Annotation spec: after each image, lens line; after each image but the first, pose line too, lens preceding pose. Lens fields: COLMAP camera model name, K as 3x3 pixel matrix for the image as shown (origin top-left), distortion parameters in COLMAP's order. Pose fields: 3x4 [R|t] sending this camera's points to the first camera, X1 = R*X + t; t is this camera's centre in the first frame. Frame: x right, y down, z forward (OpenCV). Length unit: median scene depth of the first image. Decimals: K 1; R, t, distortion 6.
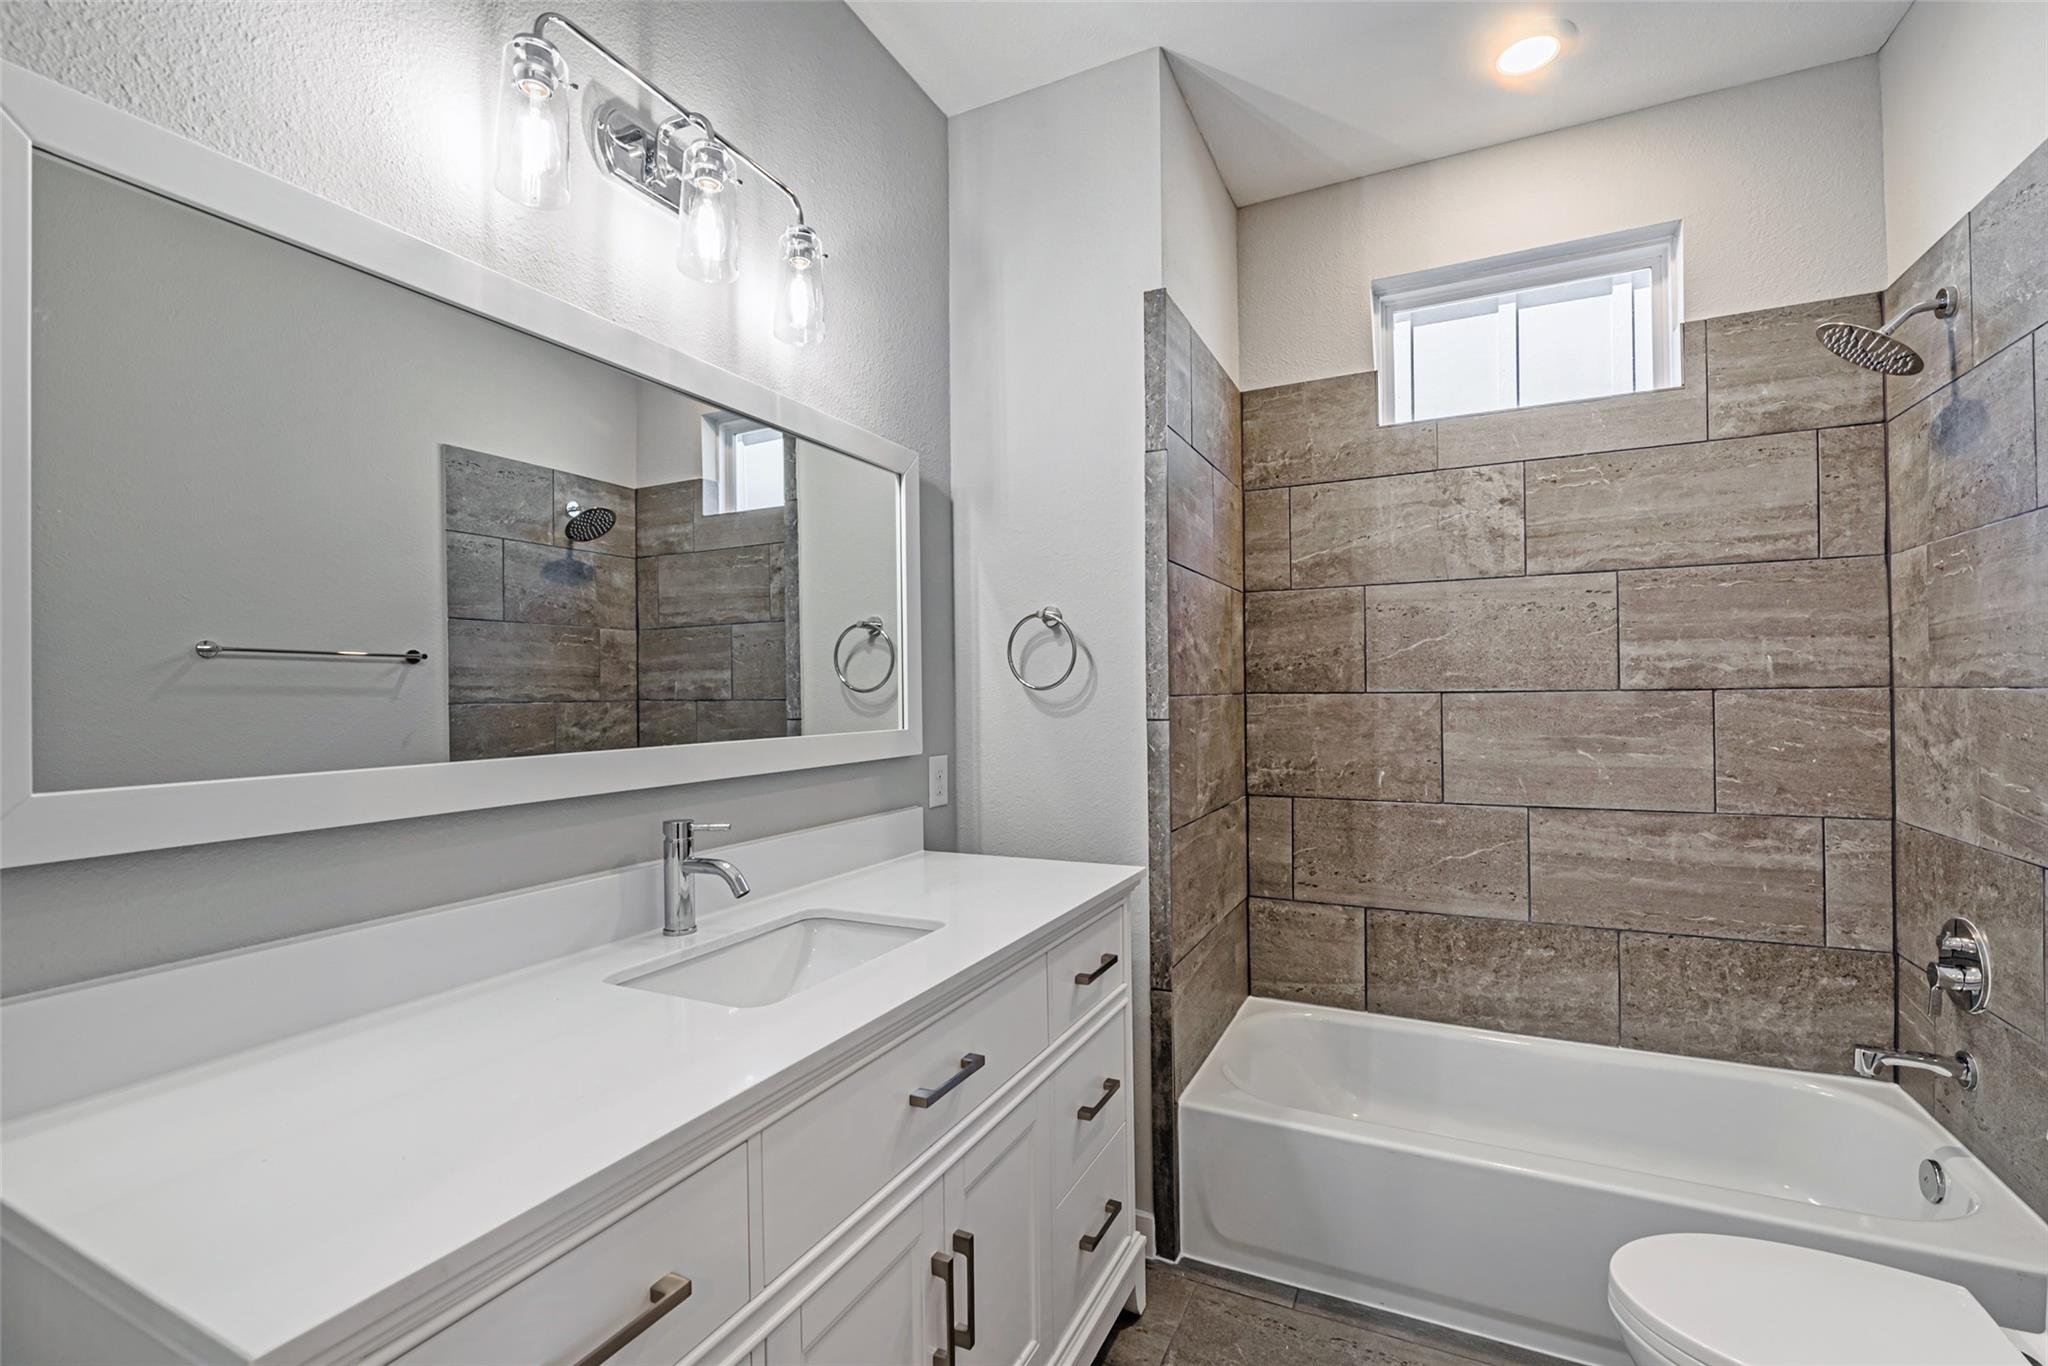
lens RADIAL K [[895.1, 0, 1004.5], [0, 895.1, 690.9], [0, 0, 1]] dist [-0.000678, 0.000360]
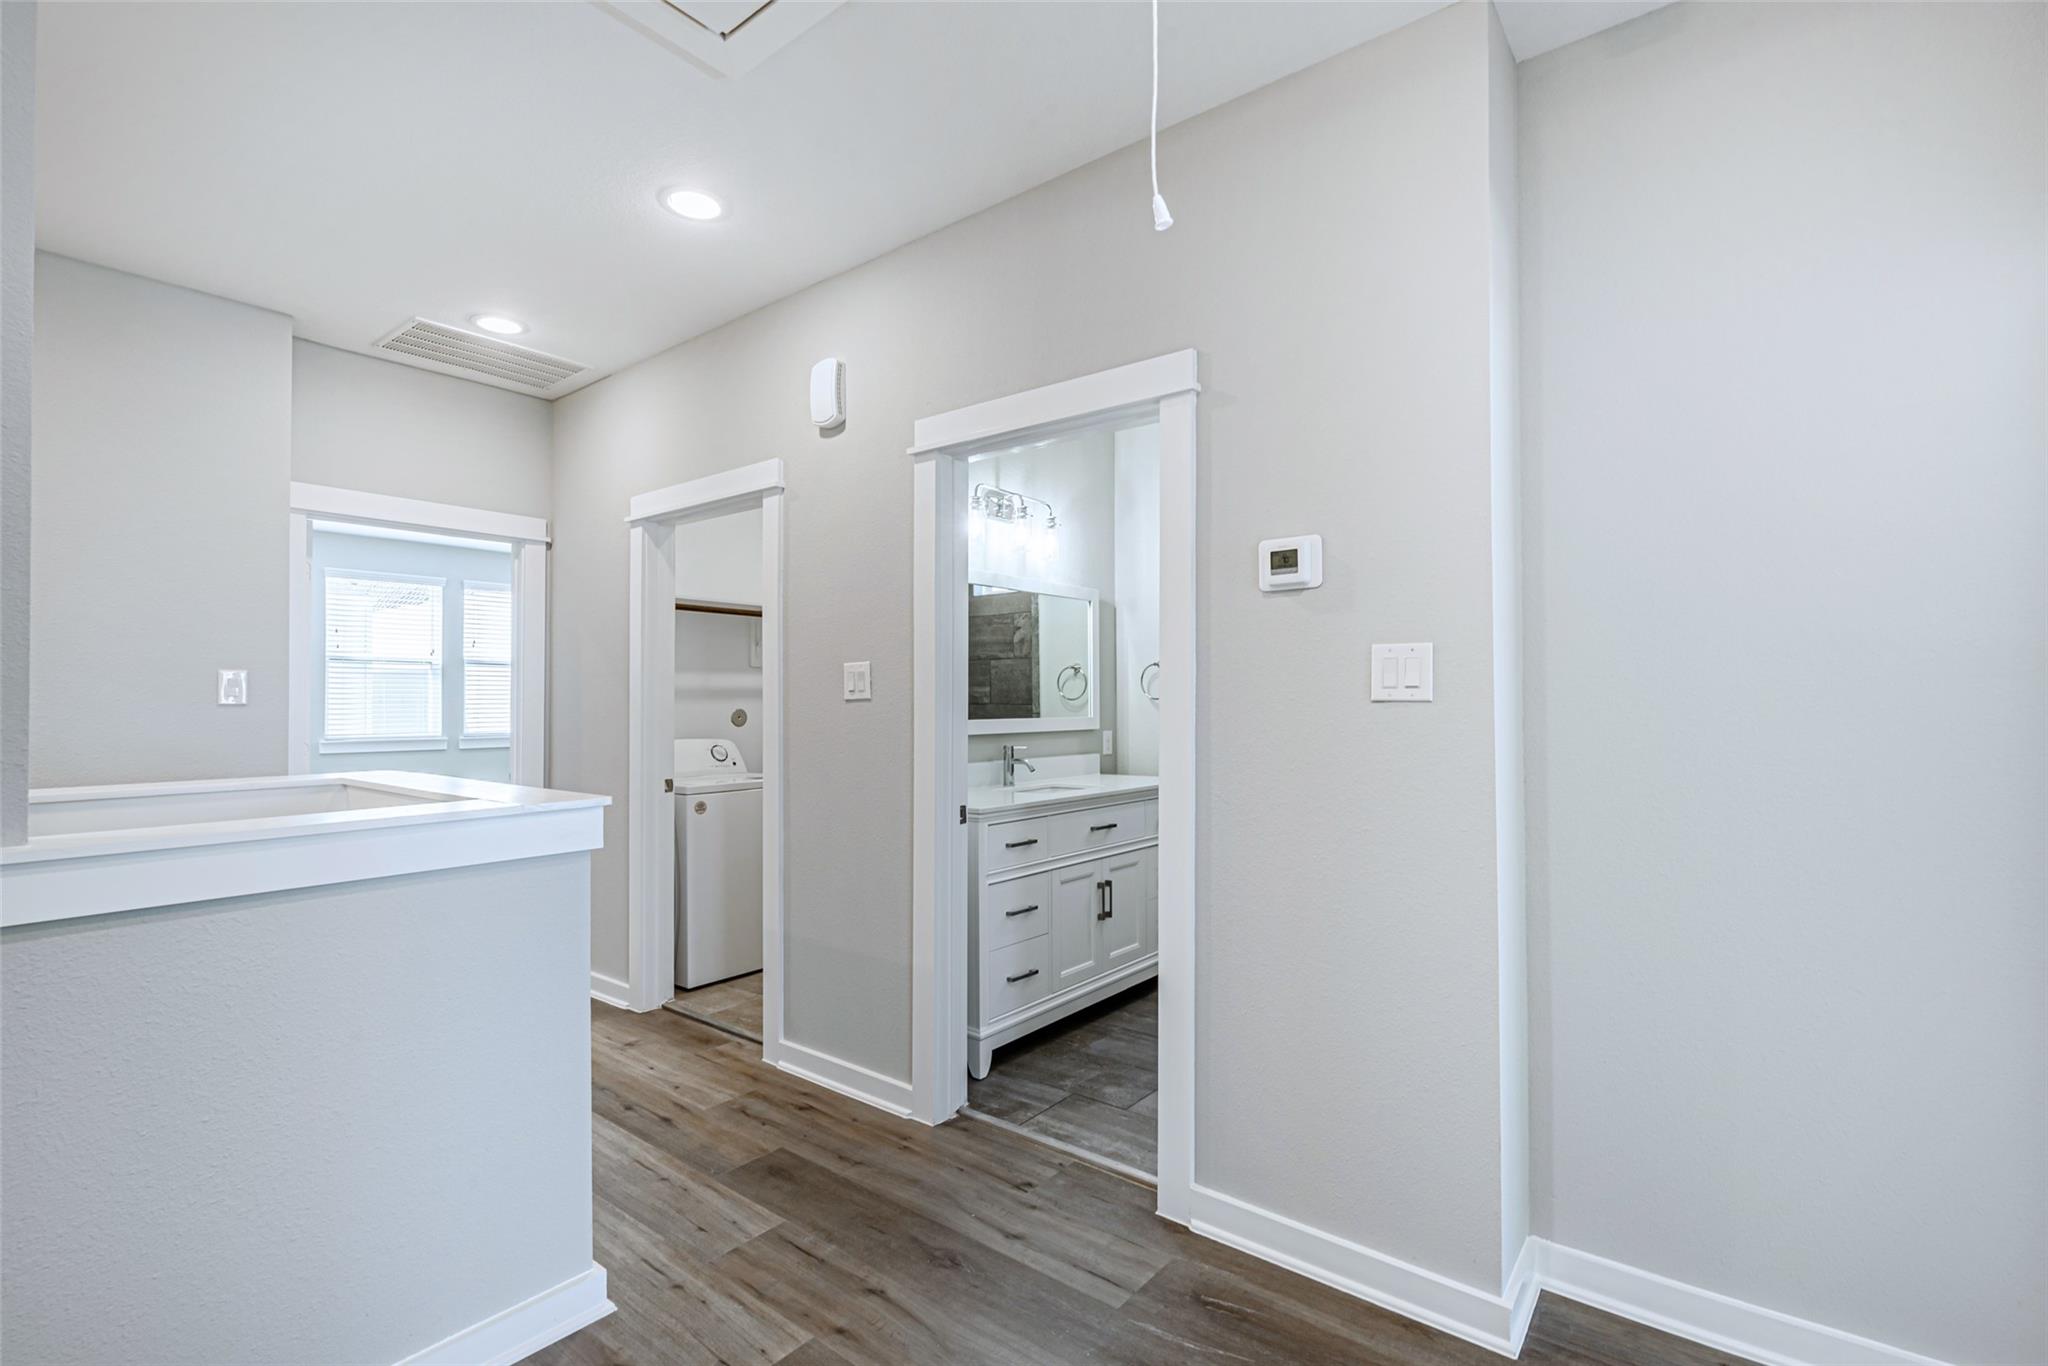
lens RADIAL K [[895.1, 0, 1011.6], [0, 895.1, 694.0], [0, 0, 1]] dist [-0.000678, 0.000360]
pose [[0.978699, 0.005038, -0.205236, 0.138677], [-0.006672, 0.999951, -0.007268, 0.004027], [0.205190, 0.008482, 0.978685, -1.117277]]
